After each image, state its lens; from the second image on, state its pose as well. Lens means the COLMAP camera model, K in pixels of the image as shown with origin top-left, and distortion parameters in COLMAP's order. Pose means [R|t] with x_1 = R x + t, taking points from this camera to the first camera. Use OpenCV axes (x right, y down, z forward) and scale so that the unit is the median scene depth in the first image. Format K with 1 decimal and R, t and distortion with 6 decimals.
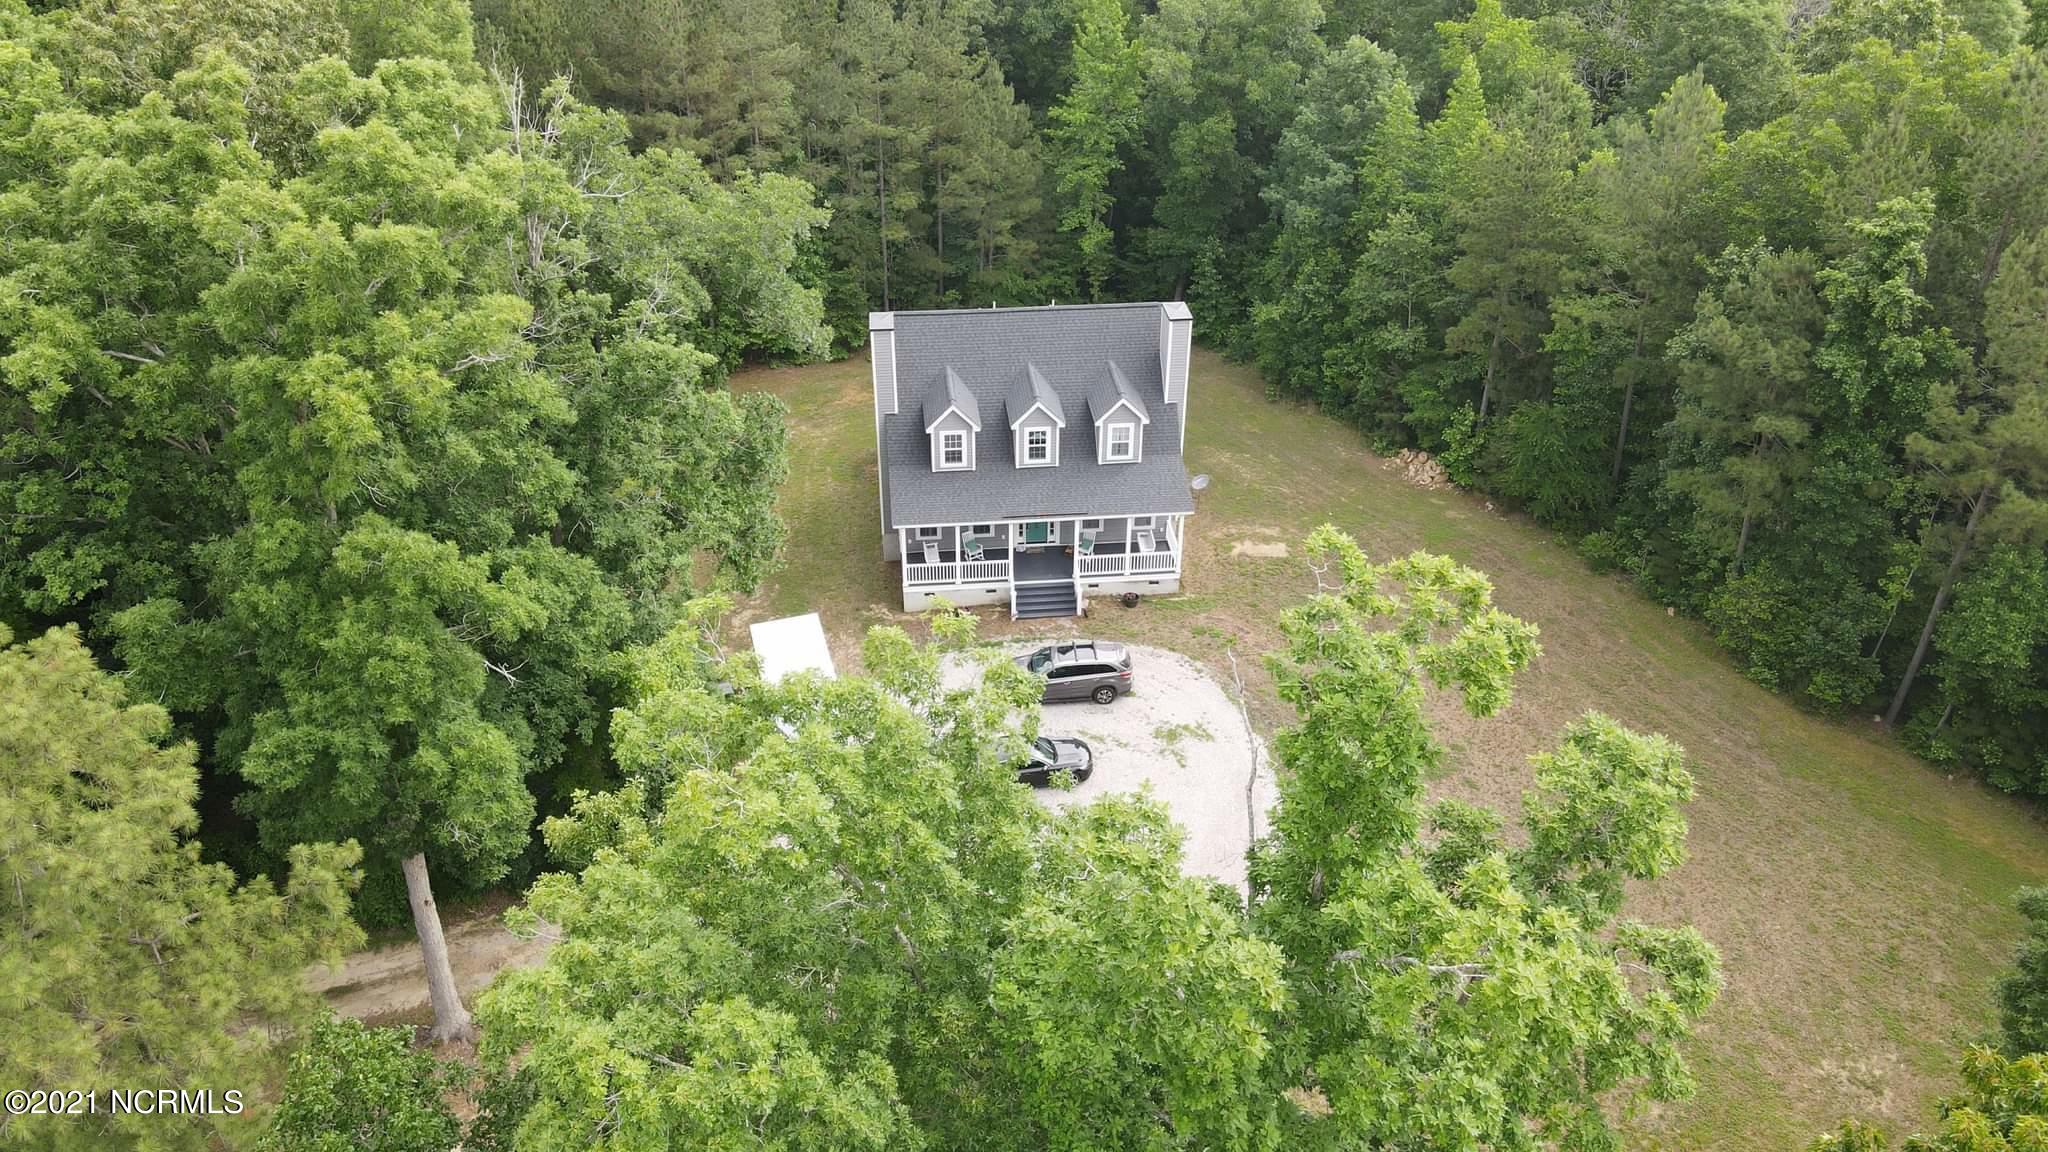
lens RADIAL K [[1486.4, 0, 1032.8], [0, 1486.4, 564.0], [0, 0, 1]] dist [-0.005888, 0.004178]
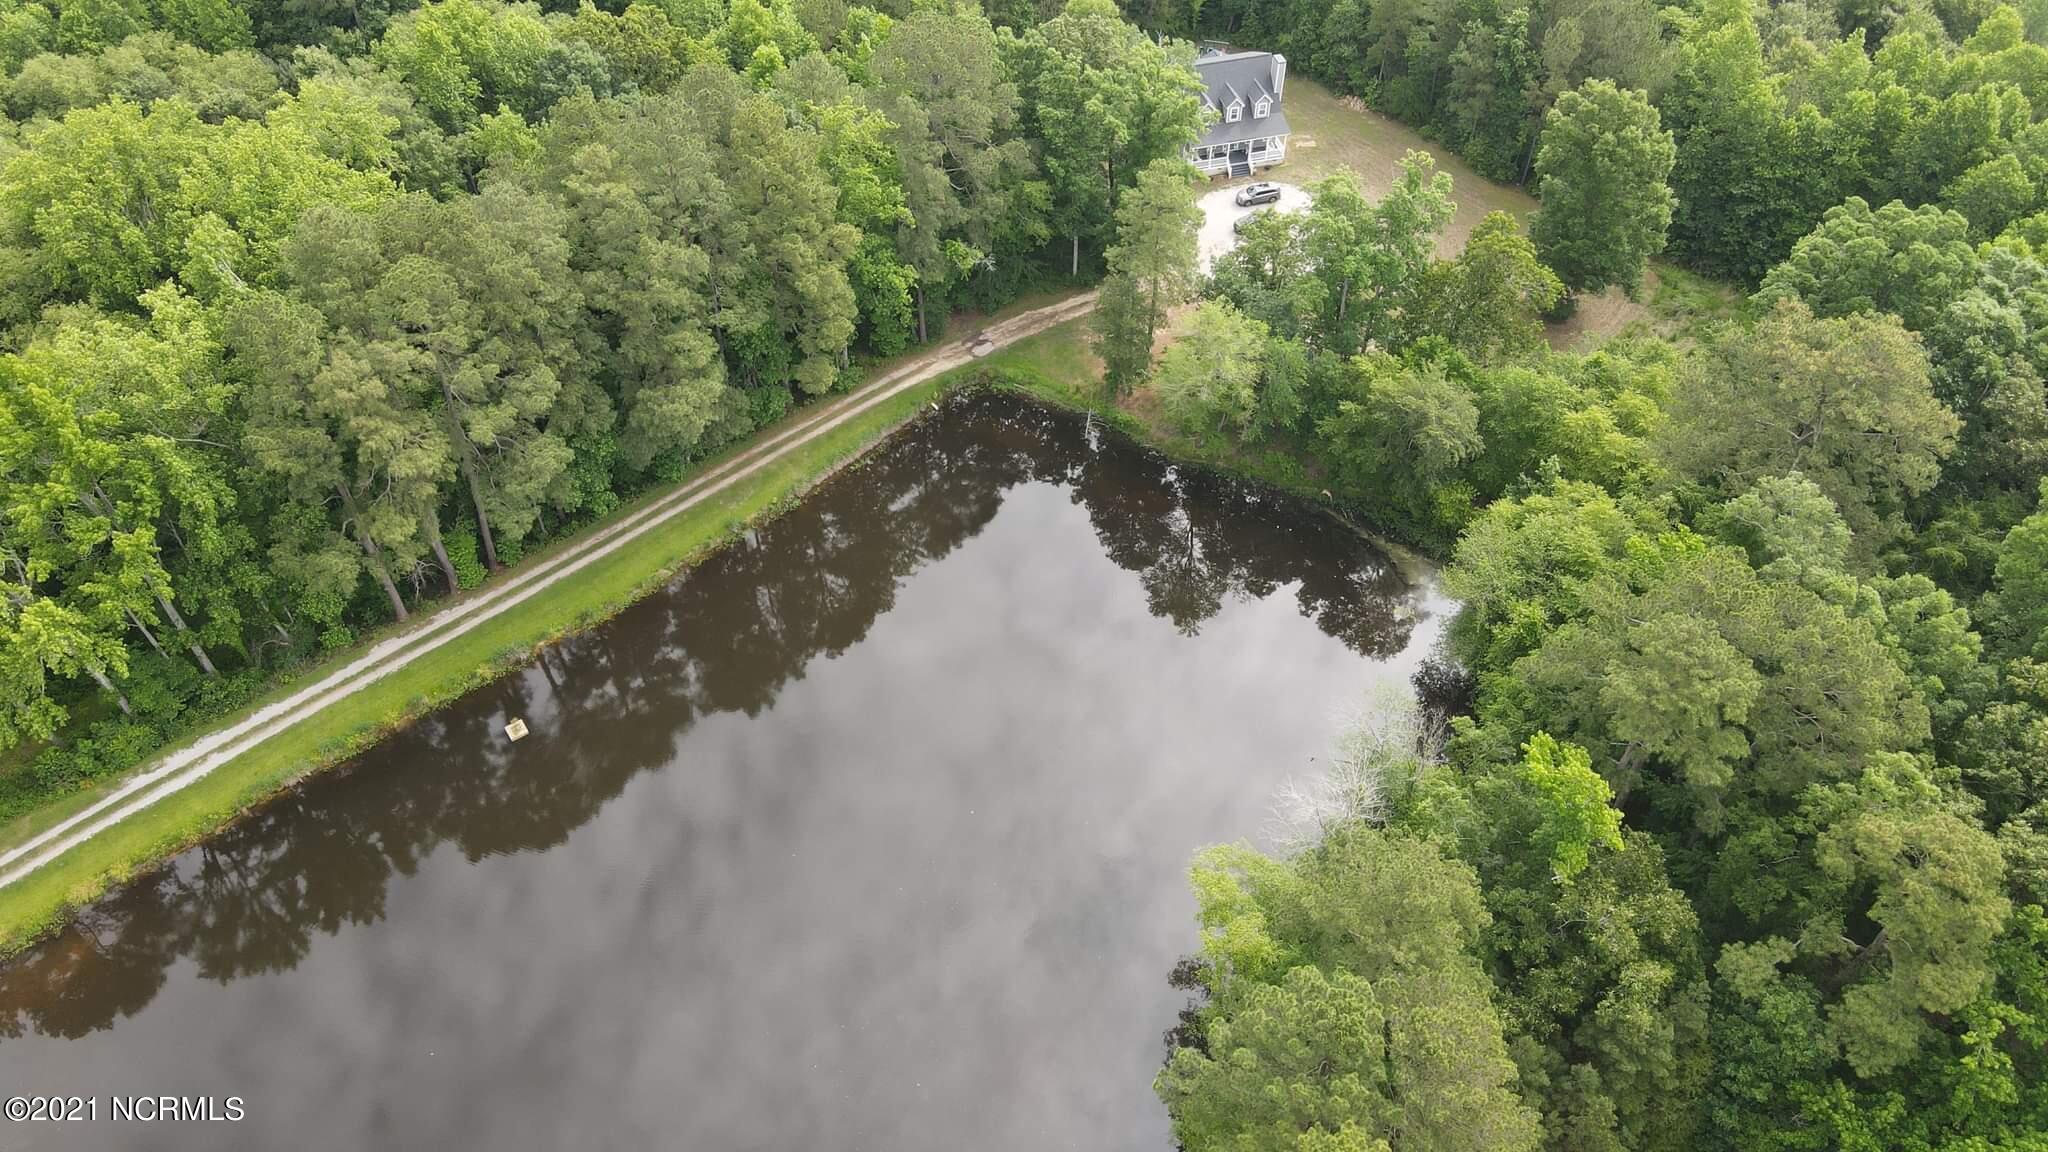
lens RADIAL K [[1486.4, 0, 1016.8], [0, 1486.4, 569.0], [0, 0, 1]] dist [-0.005888, 0.004178]
pose [[0.988104, -0.122041, 0.093581, -0.773437], [0.092228, 0.957170, 0.274446, -0.064940], [-0.123067, -0.262550, 0.957038, -1.871528]]
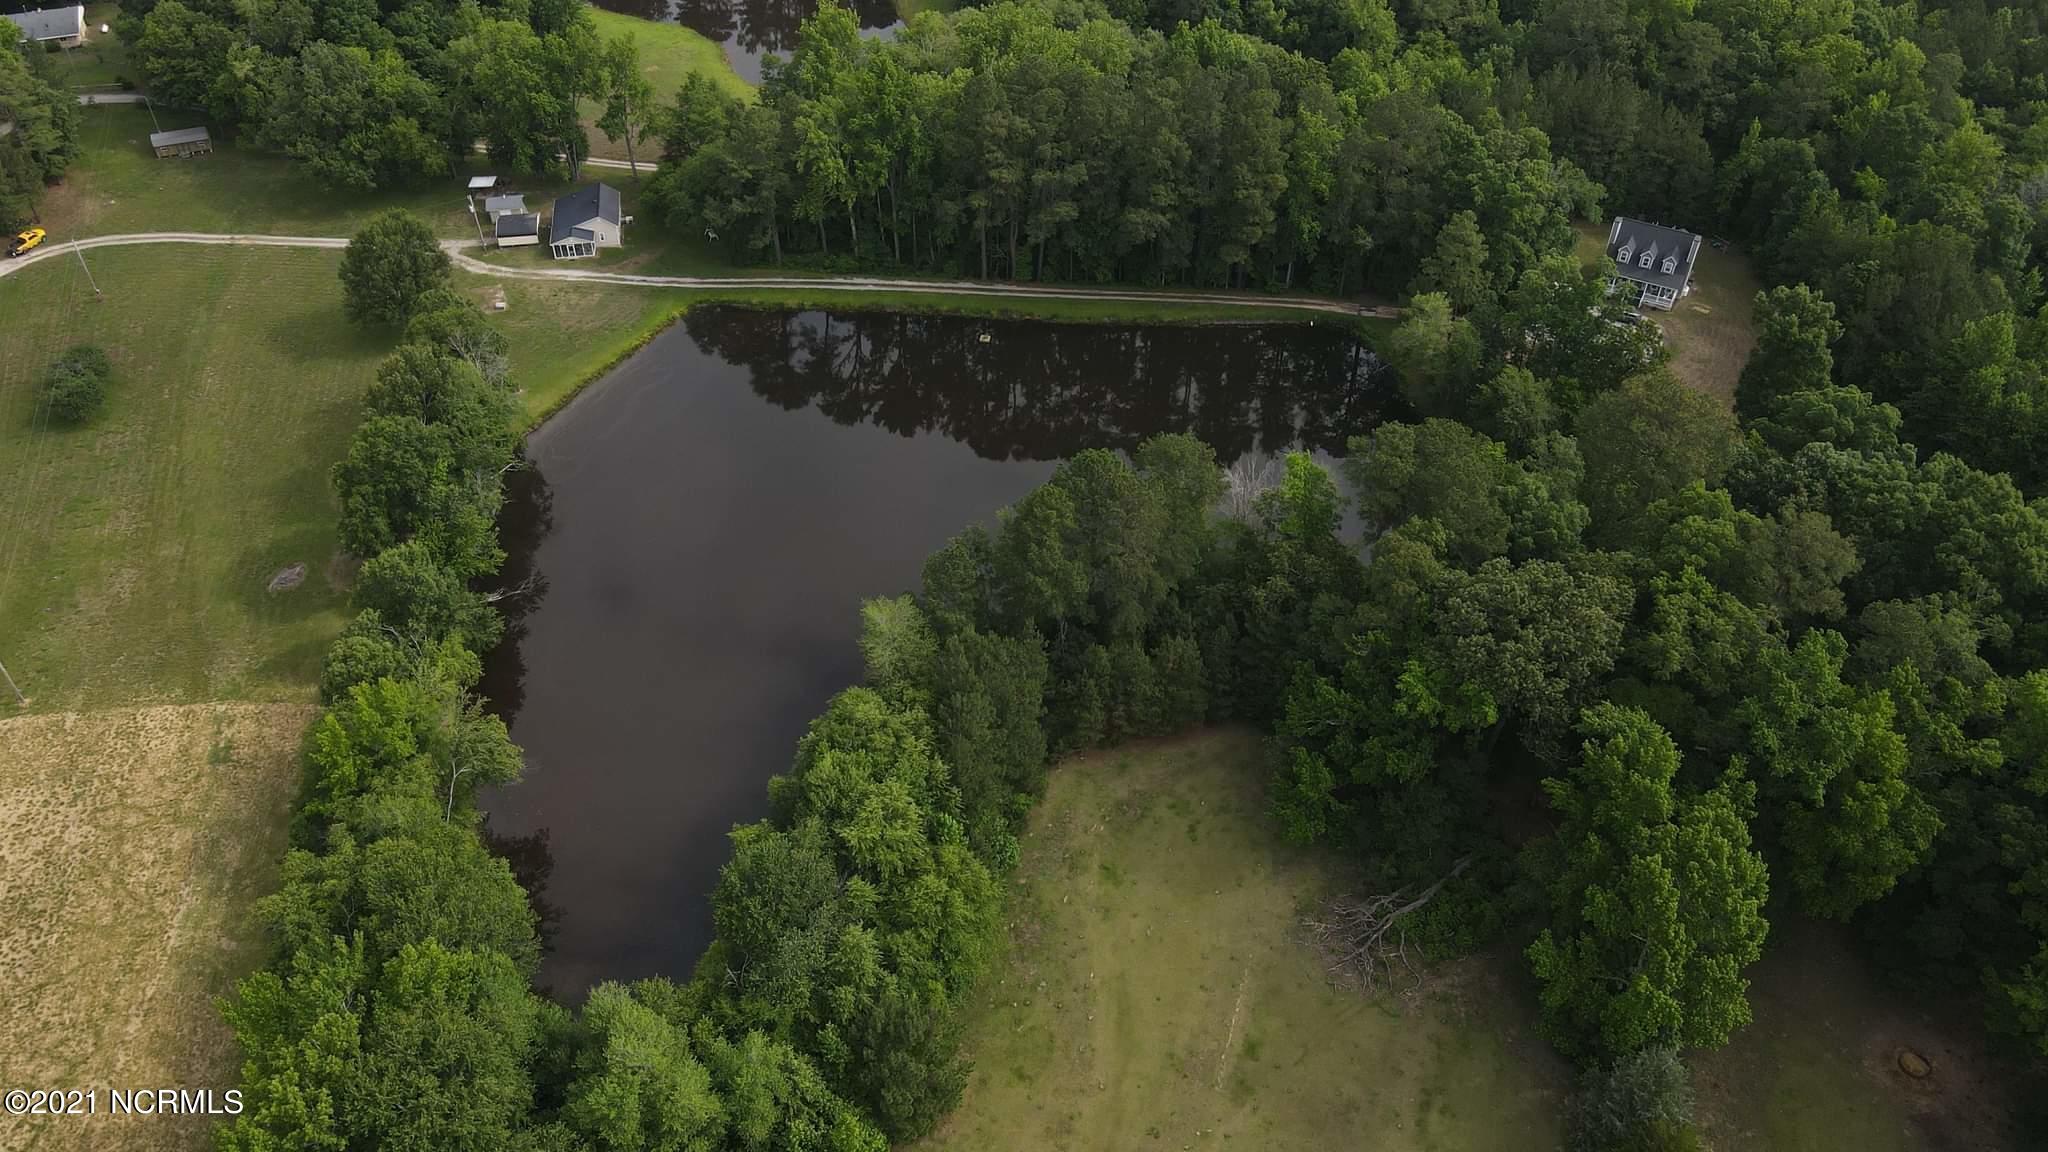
lens RADIAL K [[1486.4, 0, 1021.7], [0, 1486.4, 578.6], [0, 0, 1]] dist [-0.005888, 0.004178]
pose [[0.802875, 0.390483, -0.450461, 0.758547], [-0.313663, 0.919271, 0.237817, 0.267804], [0.506960, -0.049644, 0.860539, -3.179036]]
